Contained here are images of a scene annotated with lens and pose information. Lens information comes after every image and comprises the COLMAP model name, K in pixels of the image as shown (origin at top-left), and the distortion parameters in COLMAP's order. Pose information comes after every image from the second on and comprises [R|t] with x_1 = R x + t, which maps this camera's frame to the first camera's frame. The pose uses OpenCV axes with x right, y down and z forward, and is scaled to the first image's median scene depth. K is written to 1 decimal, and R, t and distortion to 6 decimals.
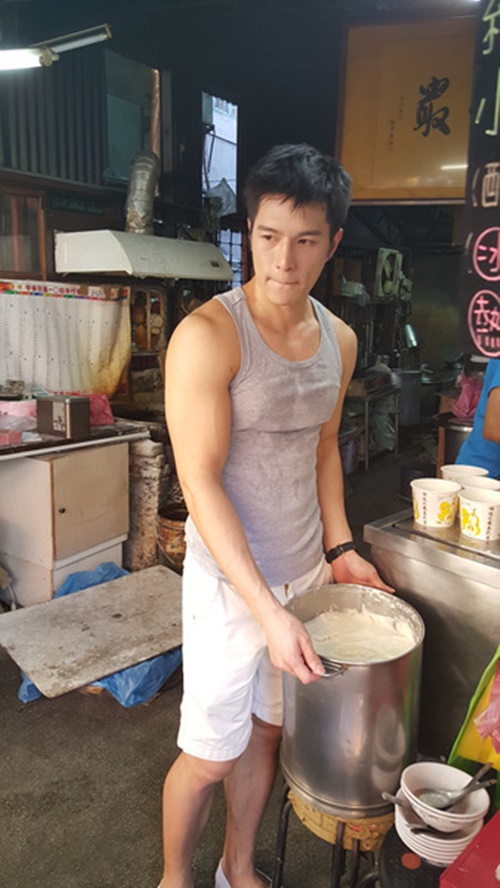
lens RADIAL K [[688.3, 0, 244.8], [0, 688.3, 436.3], [0, 0, 1]] dist [0.135089, -0.229867]
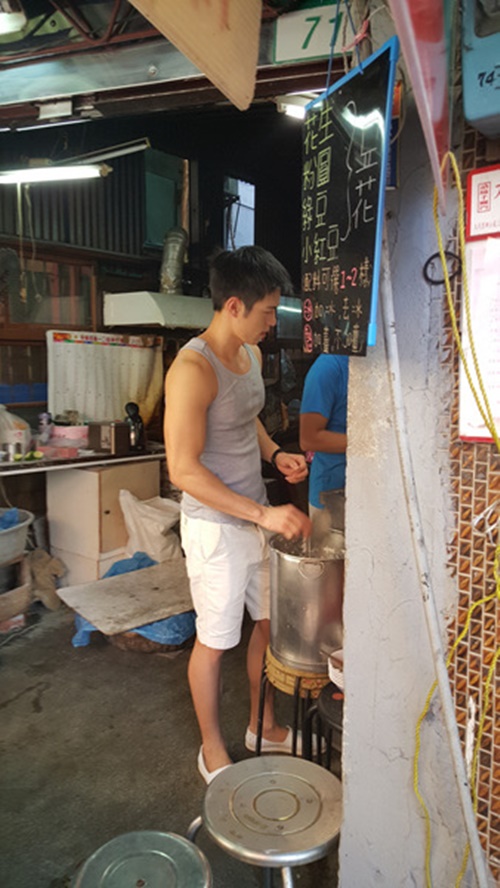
lens RADIAL K [[669.1, 0, 236.8], [0, 669.1, 438.2], [0, 0, 1]] dist [0.137906, -0.204885]
pose [[0.998564, -0.001102, -0.053566, 0.029505], [-0.002422, 0.997838, -0.065678, 0.044052], [0.053522, 0.065714, 0.996402, -0.170439]]
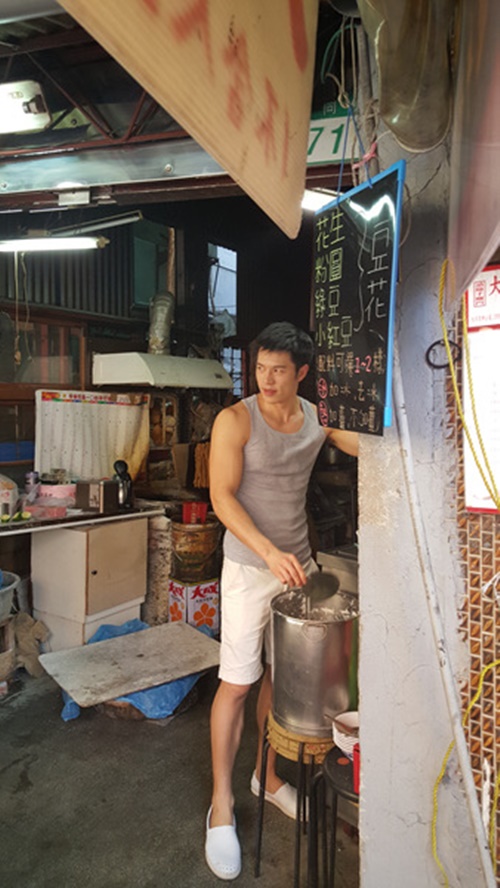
lens RADIAL K [[666.9, 0, 253.7], [0, 666.9, 425.9], [0, 0, 1]] dist [0.128503, -0.189229]
pose [[0.999929, -0.008160, 0.008728, 0.009846], [0.009448, 0.987155, -0.159487, 0.036172], [-0.007314, 0.159558, 0.987161, -0.188752]]
